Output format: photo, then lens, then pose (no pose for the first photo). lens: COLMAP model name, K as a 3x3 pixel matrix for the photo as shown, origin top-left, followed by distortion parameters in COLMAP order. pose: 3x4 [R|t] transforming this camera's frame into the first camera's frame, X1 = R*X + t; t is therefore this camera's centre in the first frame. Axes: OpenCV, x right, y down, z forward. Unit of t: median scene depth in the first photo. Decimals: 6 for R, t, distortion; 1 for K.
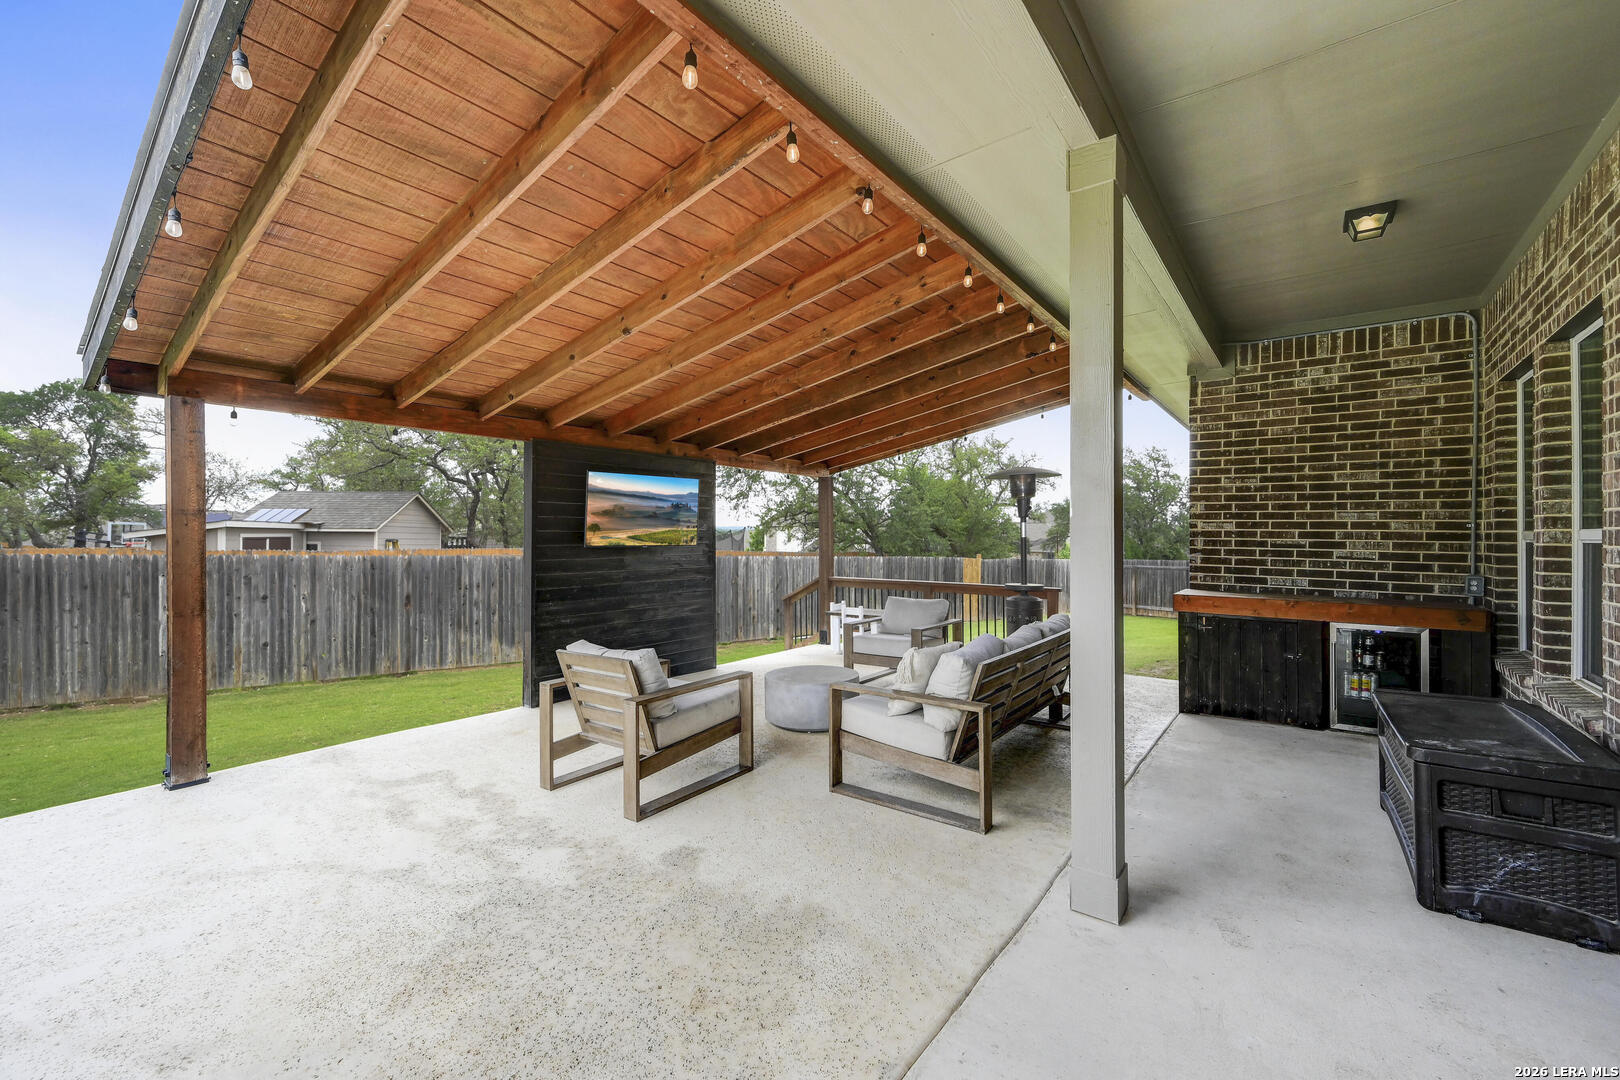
lens RADIAL K [[650.7, 0, 809.9], [0, 650.7, 529.4], [0, 0, 1]] dist [0.000115, -0.000019]
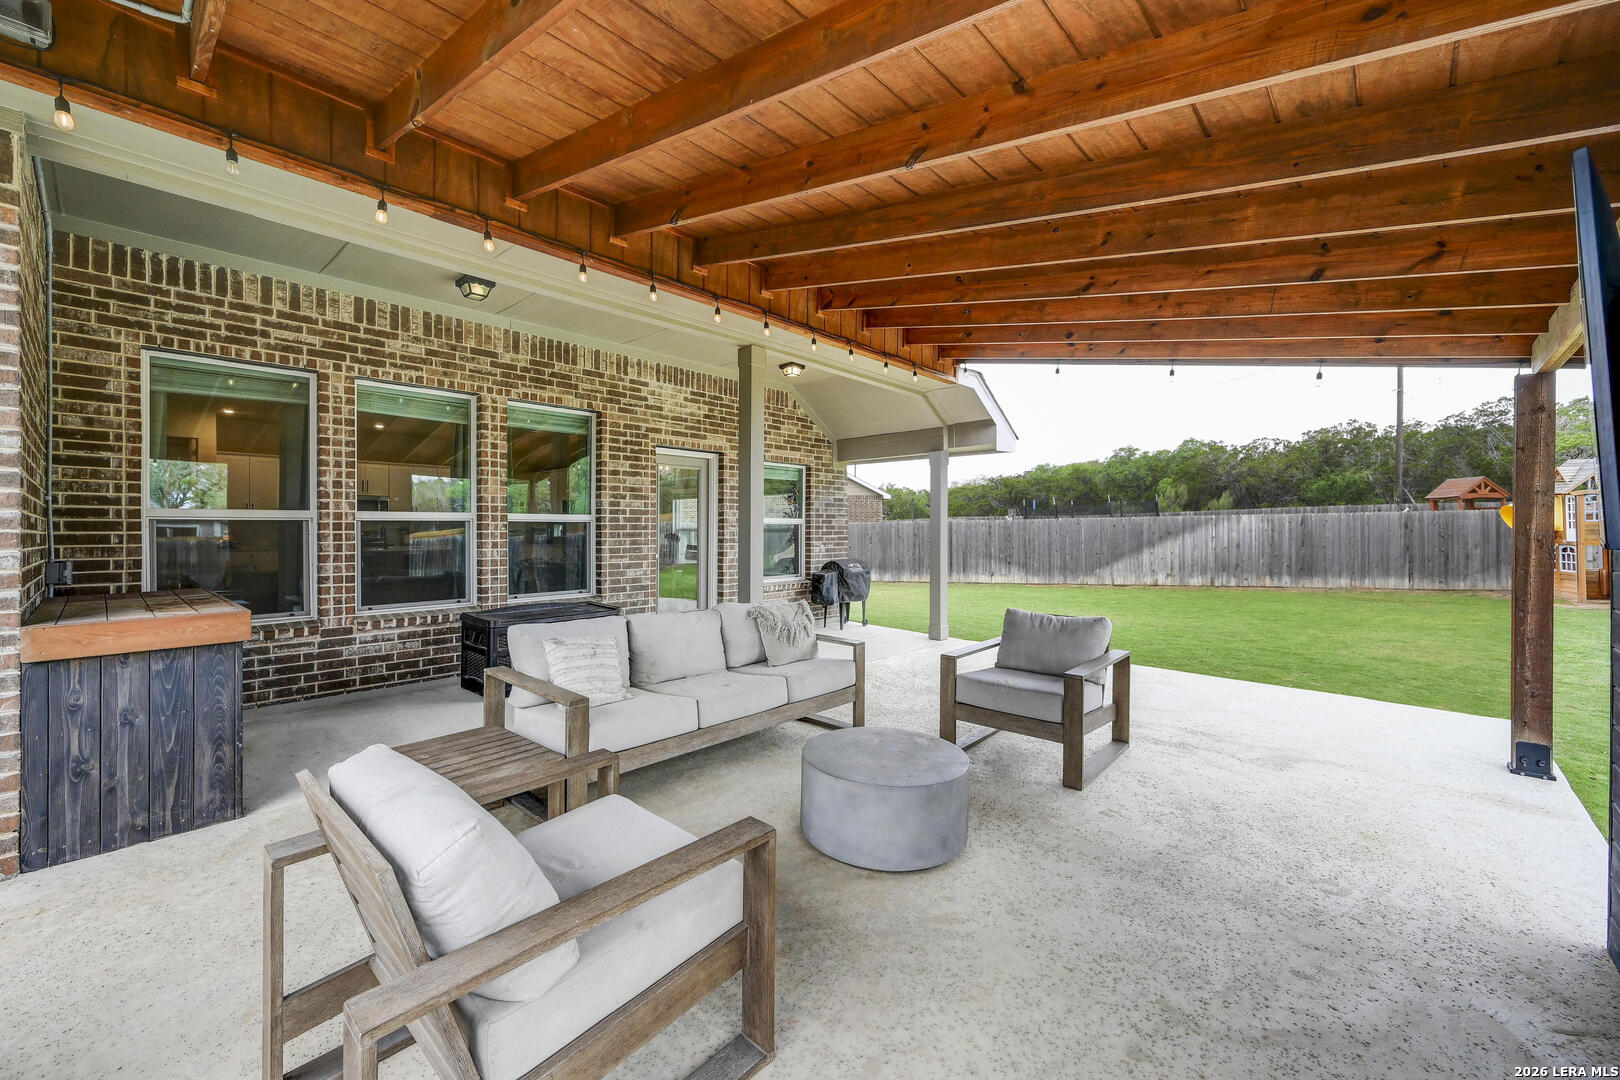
lens RADIAL K [[650.7, 0, 809.9], [0, 650.7, 529.4], [0, 0, 1]] dist [0.000115, -0.000019]
pose [[-0.996517, -0.001989, 0.083371, 0.018423], [-0.001603, 0.999988, 0.004696, 0.031082], [-0.083380, 0.004546, -0.996507, 2.039228]]
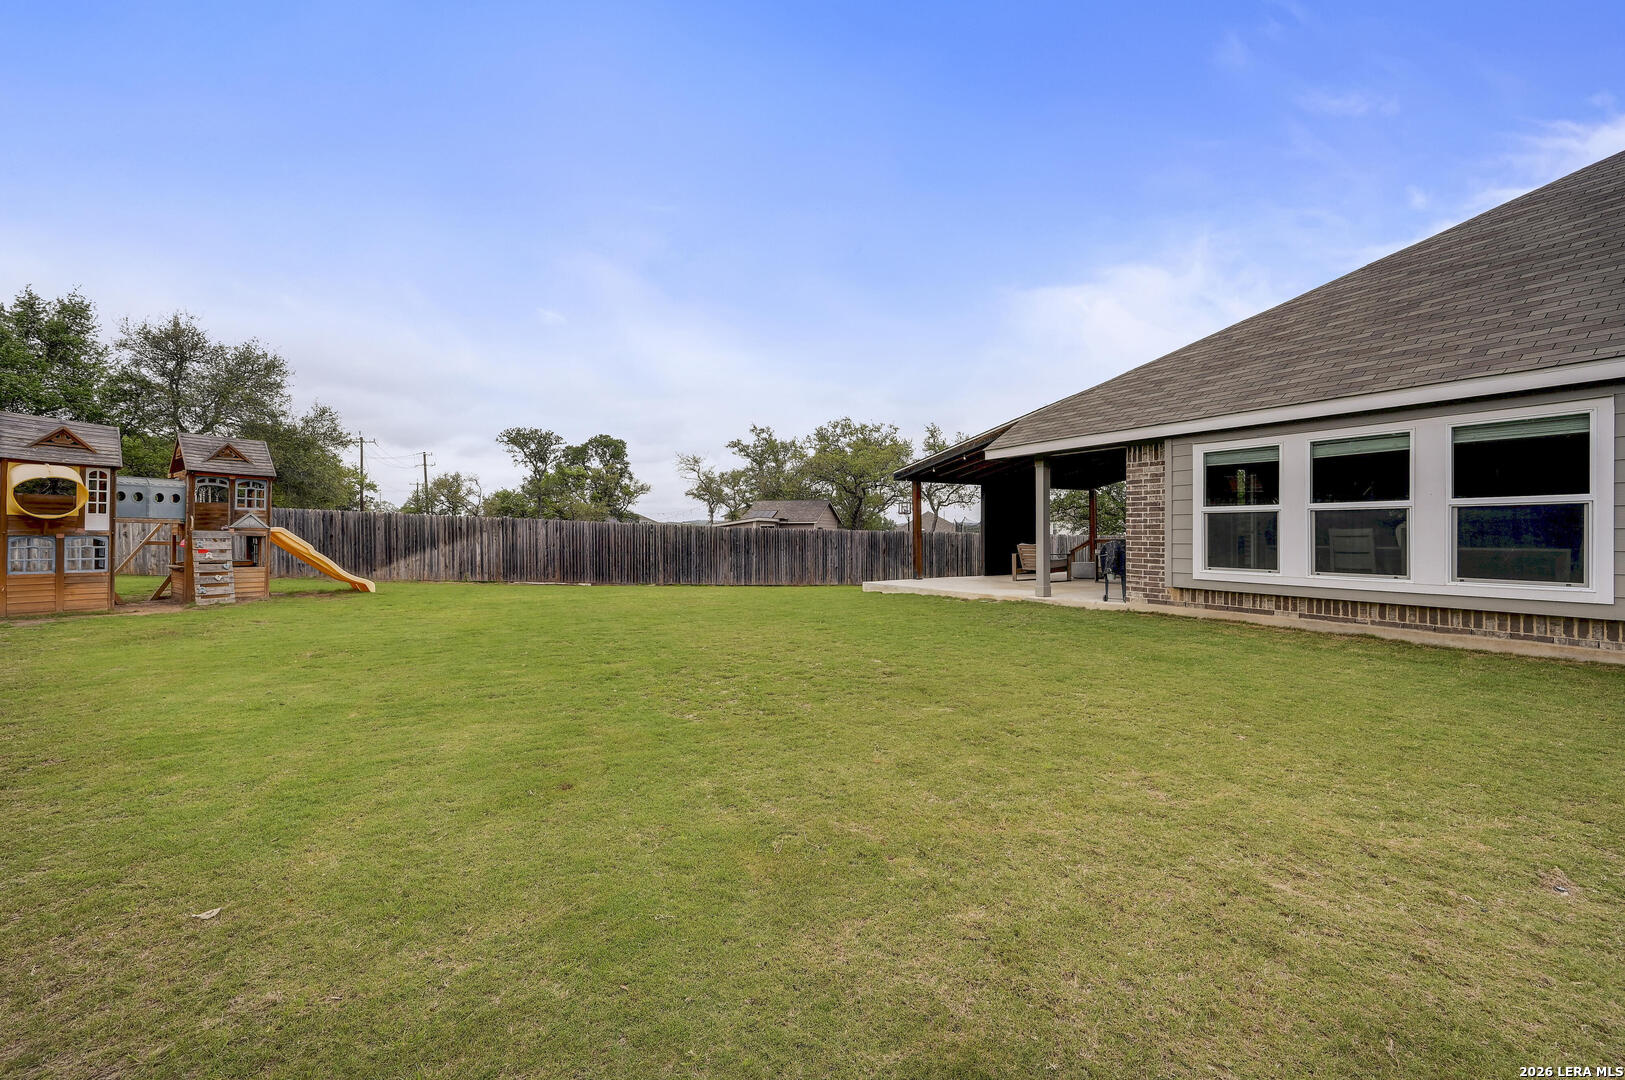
lens RADIAL K [[652.7, 0, 812.4], [0, 652.7, 529.4], [0, 0, 1]] dist [0.000115, -0.000019]
pose [[0.930233, -0.005570, -0.366927, -0.039337], [0.005477, 0.999984, -0.001296, 0.039049], [0.366929, -0.000804, 0.930249, -1.227704]]
